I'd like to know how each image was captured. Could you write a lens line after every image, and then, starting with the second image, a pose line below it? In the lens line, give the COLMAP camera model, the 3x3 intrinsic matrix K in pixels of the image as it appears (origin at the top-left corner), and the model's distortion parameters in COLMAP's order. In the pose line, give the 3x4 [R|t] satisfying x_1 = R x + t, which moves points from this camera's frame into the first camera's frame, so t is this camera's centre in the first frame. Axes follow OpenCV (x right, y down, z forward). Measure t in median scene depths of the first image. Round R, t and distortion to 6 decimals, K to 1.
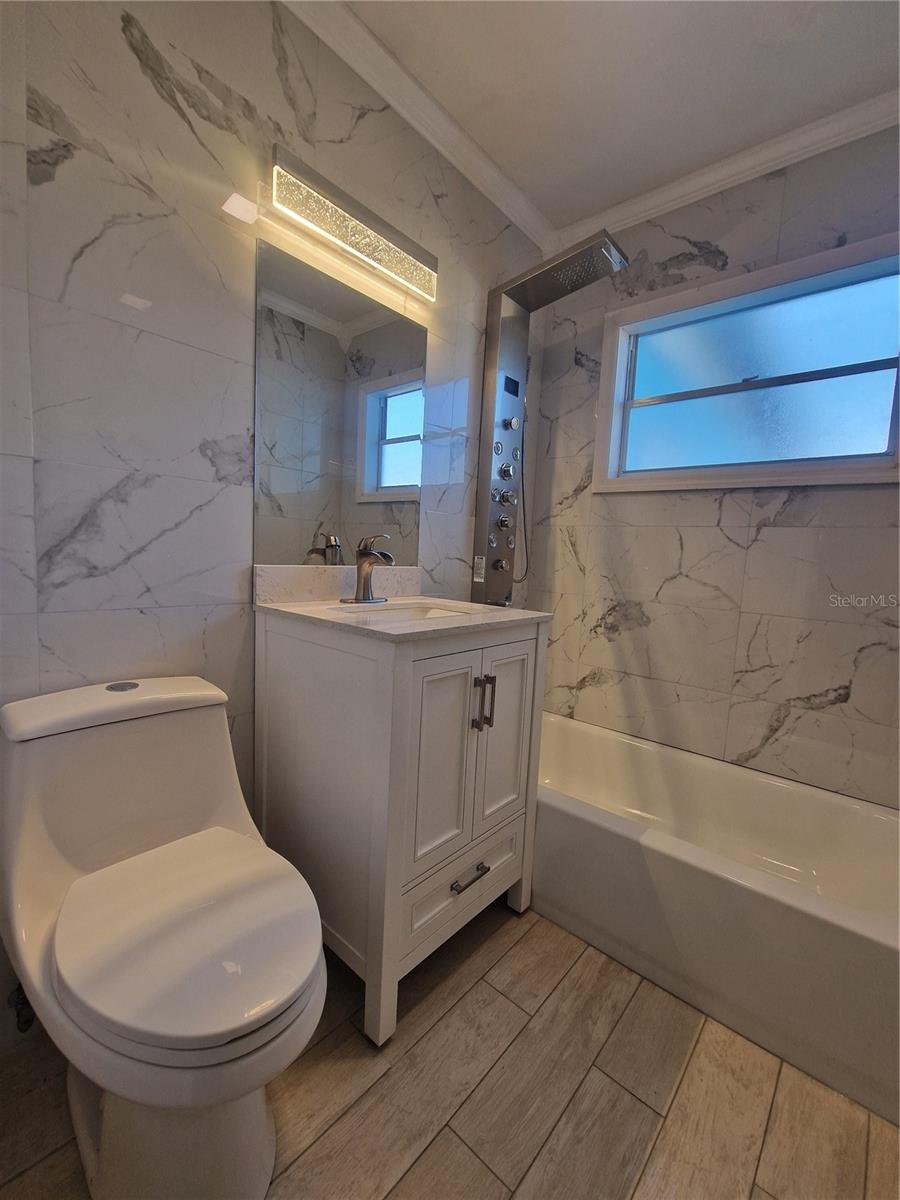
lens RADIAL K [[490.7, 0, 449.1], [0, 490.7, 592.8], [0, 0, 1]] dist [0.008360, -0.005409]
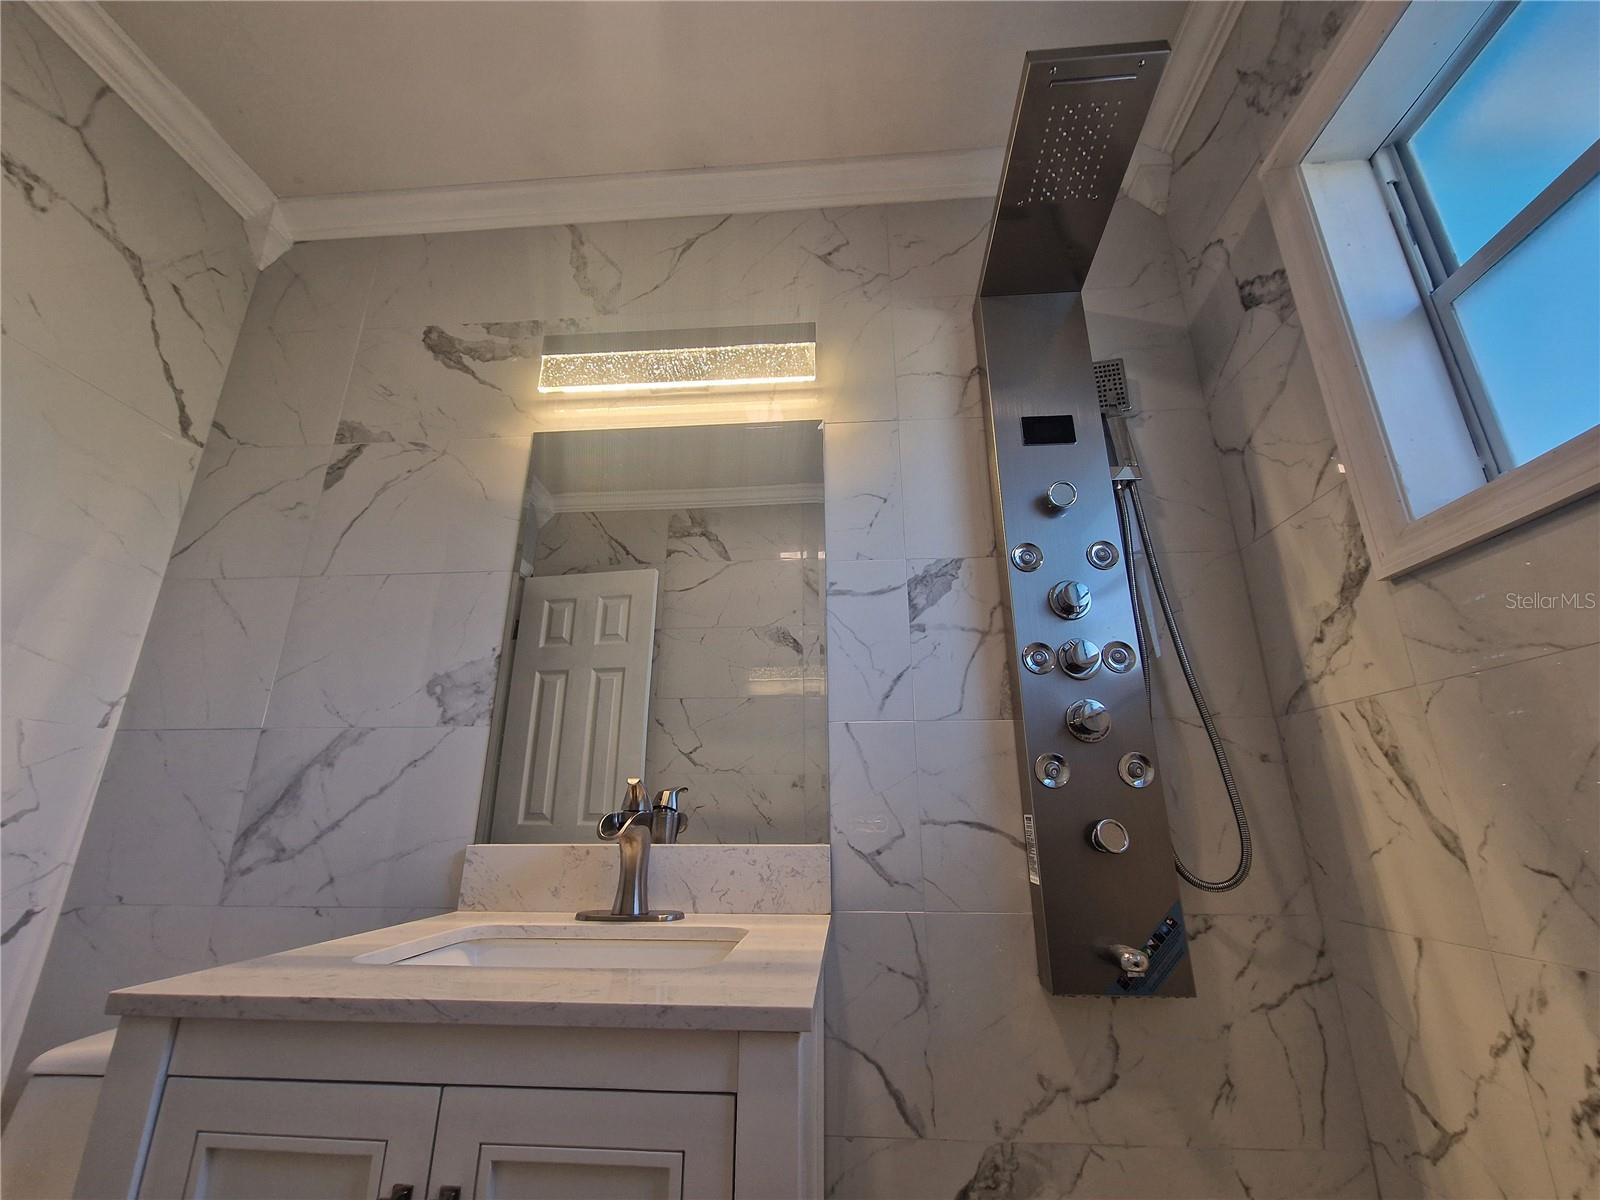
lens RADIAL K [[654.2, 0, 798.3], [0, 654.2, 601.1], [0, 0, 1]] dist [0.008360, -0.005409]
pose [[0.602819, -0.300675, -0.739056, 0.640450], [-0.037522, 0.914569, -0.402685, -0.018391], [0.796995, 0.270477, 0.540038, 0.838122]]
